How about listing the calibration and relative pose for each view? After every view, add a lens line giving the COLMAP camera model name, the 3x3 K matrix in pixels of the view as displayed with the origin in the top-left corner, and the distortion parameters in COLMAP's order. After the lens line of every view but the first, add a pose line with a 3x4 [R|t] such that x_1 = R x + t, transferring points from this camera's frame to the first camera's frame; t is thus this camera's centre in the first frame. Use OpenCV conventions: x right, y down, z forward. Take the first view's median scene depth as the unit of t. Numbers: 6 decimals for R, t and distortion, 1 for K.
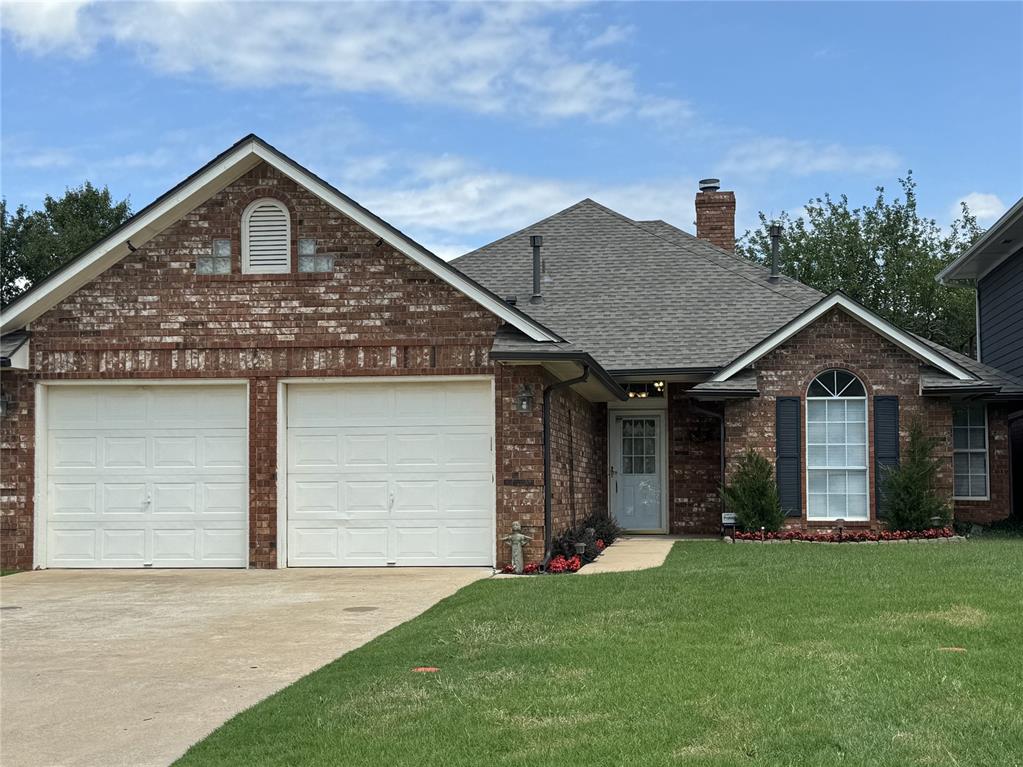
lens RADIAL K [[1373.5, 0, 511.1], [0, 1373.5, 431.5], [0, 0, 1]] dist [0.100919, -0.033464]
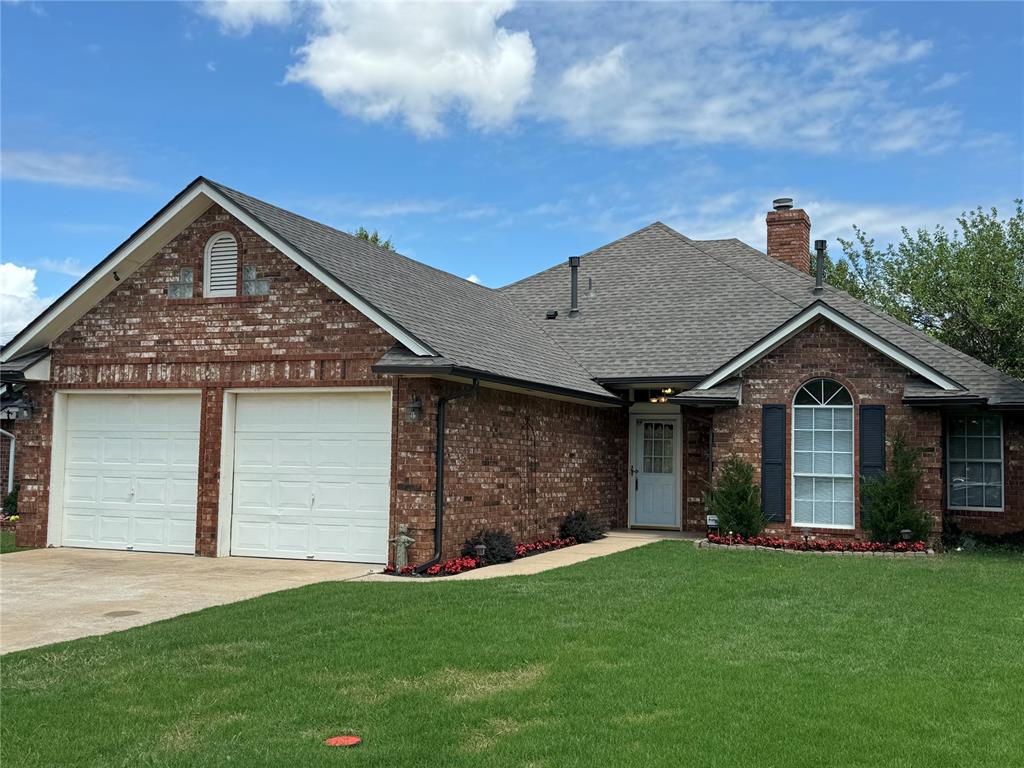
lens RADIAL K [[1090.8, 0, 512.0], [0, 1090.8, 384.0], [0, 0, 1]] dist [0.169767, -0.417902]
pose [[0.956826, 0.003589, -0.290640, 0.259573], [-0.011728, 0.999586, -0.026268, -0.017225], [0.290426, 0.028542, 0.956472, 0.160503]]
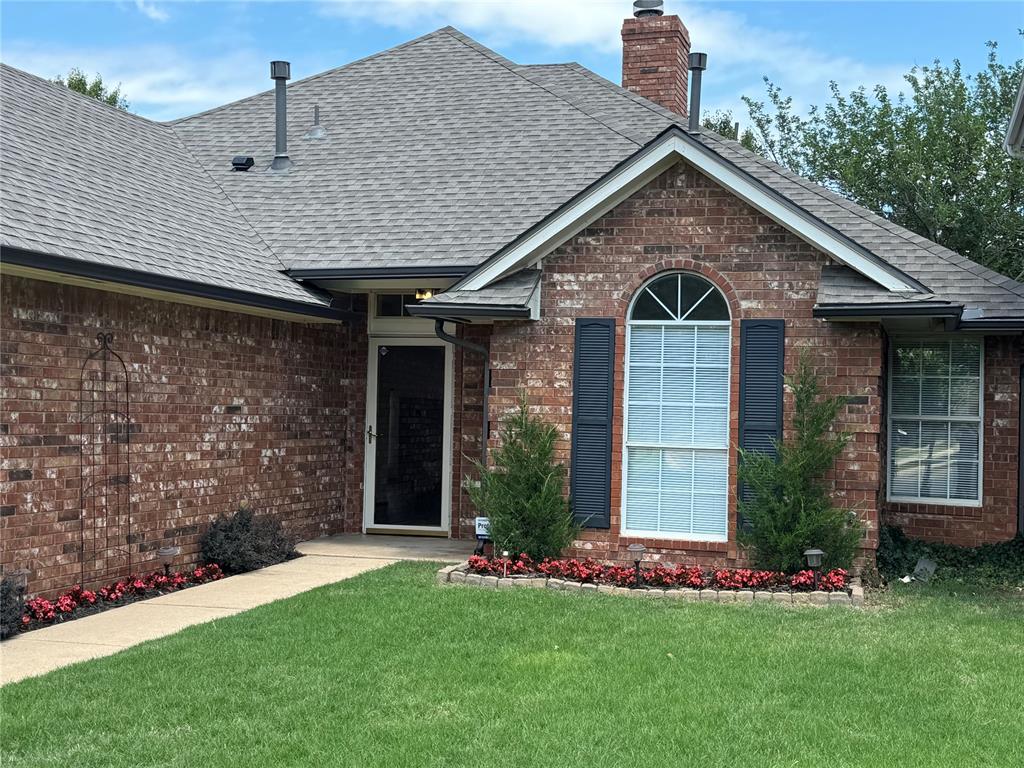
lens RADIAL K [[1276.9, 0, 537.1], [0, 1276.9, 388.9], [0, 0, 1]] dist [0.108177, -0.048082]
pose [[0.983769, 0.024731, -0.177724, 0.279978], [-0.019825, 0.999373, 0.029329, -0.011586], [0.178338, -0.025330, 0.983643, 0.486051]]
